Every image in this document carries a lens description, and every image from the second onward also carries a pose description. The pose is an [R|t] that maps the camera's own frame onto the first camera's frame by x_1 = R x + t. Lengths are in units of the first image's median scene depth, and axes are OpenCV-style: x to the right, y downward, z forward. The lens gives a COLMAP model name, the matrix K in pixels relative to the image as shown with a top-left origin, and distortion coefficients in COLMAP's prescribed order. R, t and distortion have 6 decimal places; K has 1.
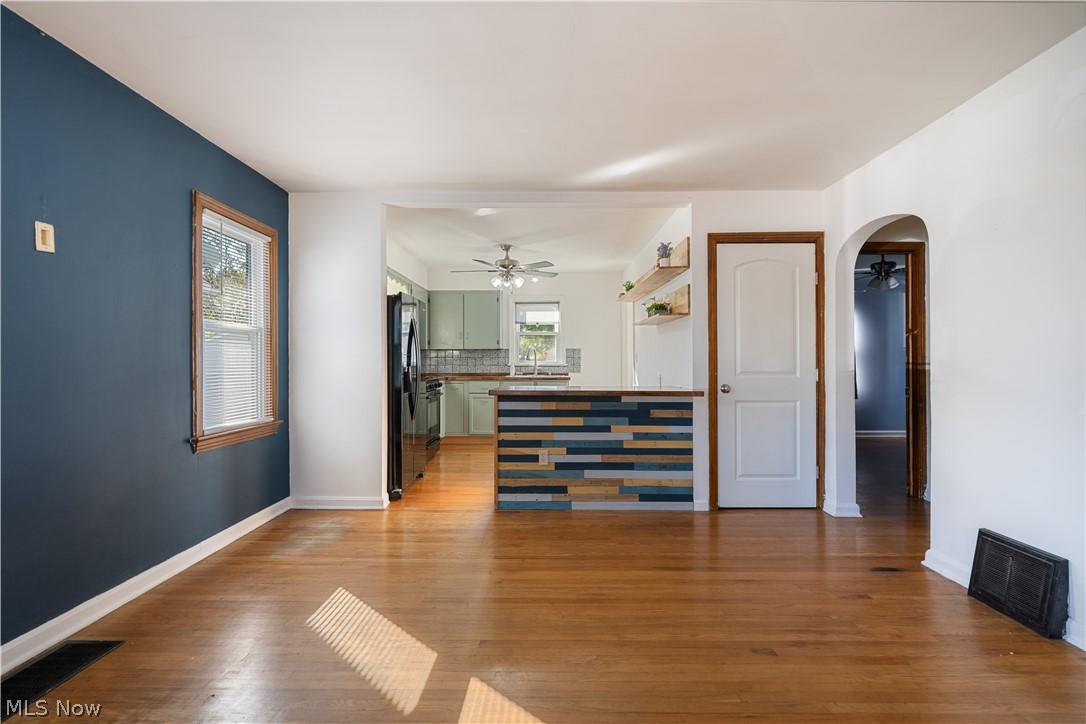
lens RADIAL K [[487.1, 0, 543.5], [0, 487.1, 355.5], [0, 0, 1]] dist [-0.006620, 0.001958]
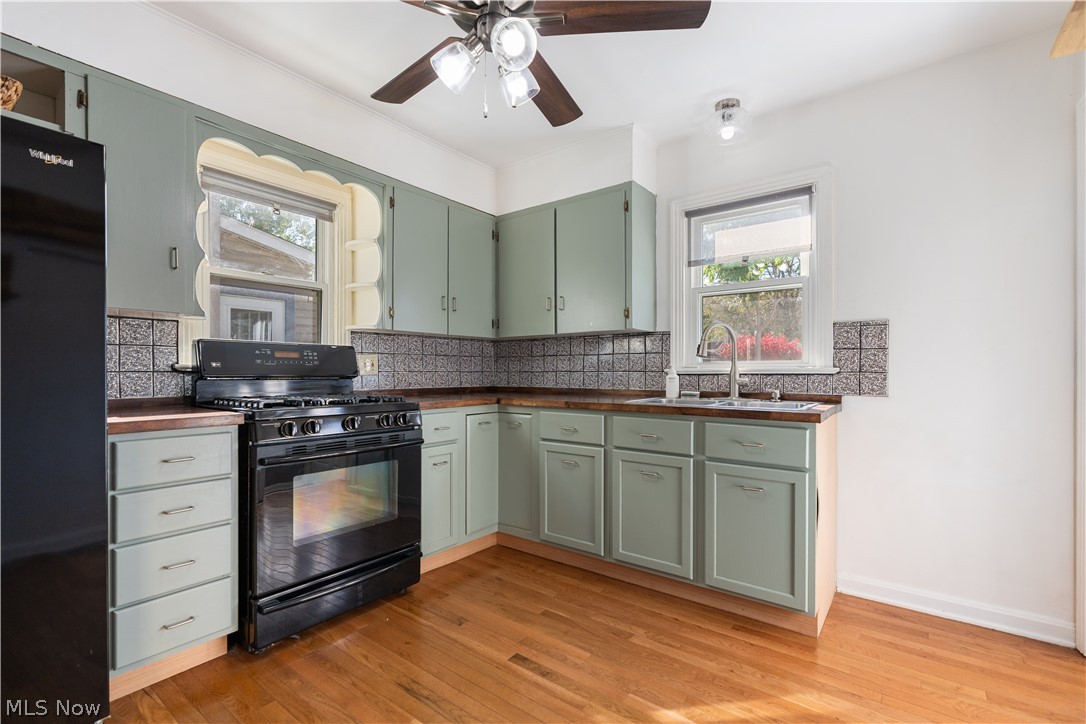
lens RADIAL K [[487.1, 0, 543.4], [0, 487.1, 373.2], [0, 0, 1]] dist [-0.006620, 0.001958]
pose [[0.791217, 0.003922, -0.611524, 0.180224], [0.005549, 0.999892, 0.013592, 0.029533], [0.611511, -0.014147, 0.791109, 1.199714]]
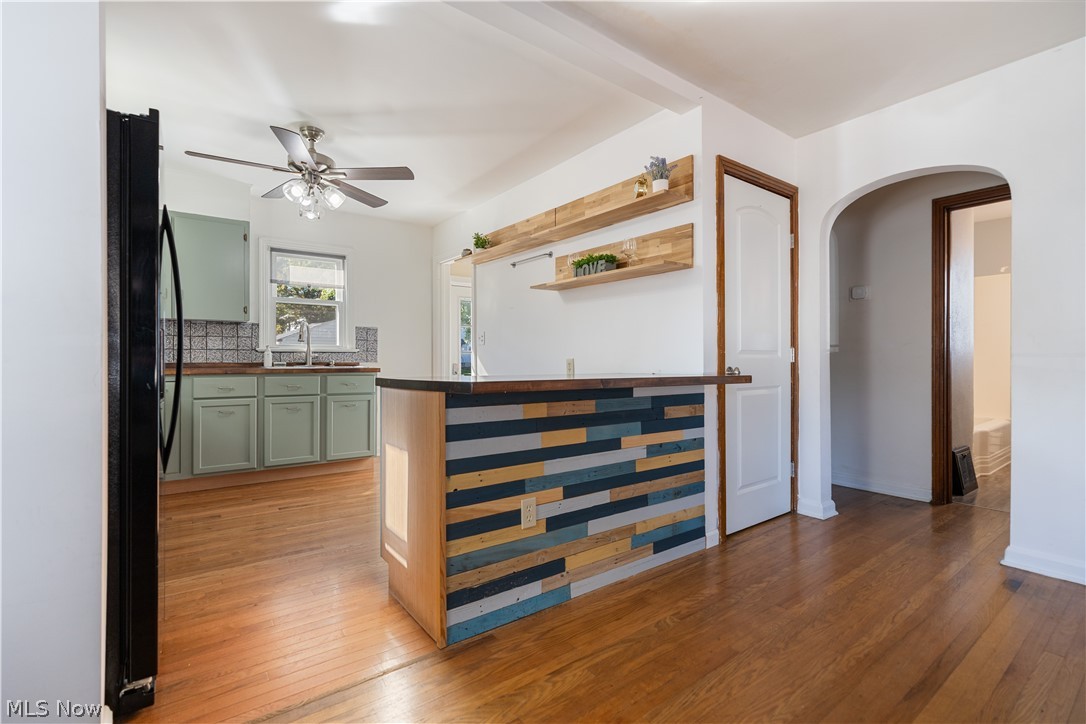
lens RADIAL K [[487.1, 0, 547.9], [0, 487.1, 359.4], [0, 0, 1]] dist [-0.006620, 0.001958]
pose [[0.797195, 0.002500, 0.603717, -0.290837], [-0.009579, 0.999918, 0.008508, 0.044416], [-0.603646, -0.012566, 0.797153, 0.582851]]
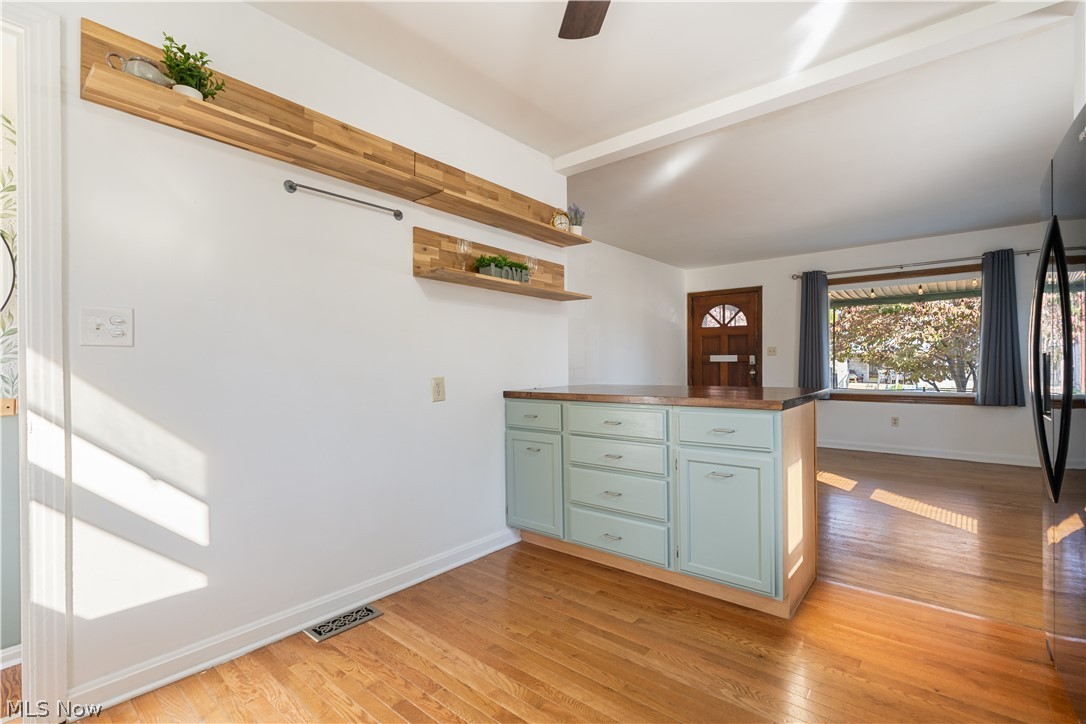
lens RADIAL K [[487.1, 0, 540.3], [0, 487.1, 366.7], [0, 0, 1]] dist [-0.006620, 0.001958]
pose [[-0.763513, 0.006662, 0.645758, -0.235152], [0.002232, 0.999968, -0.007677, 0.041169], [-0.645789, -0.004420, -0.763503, 1.735524]]
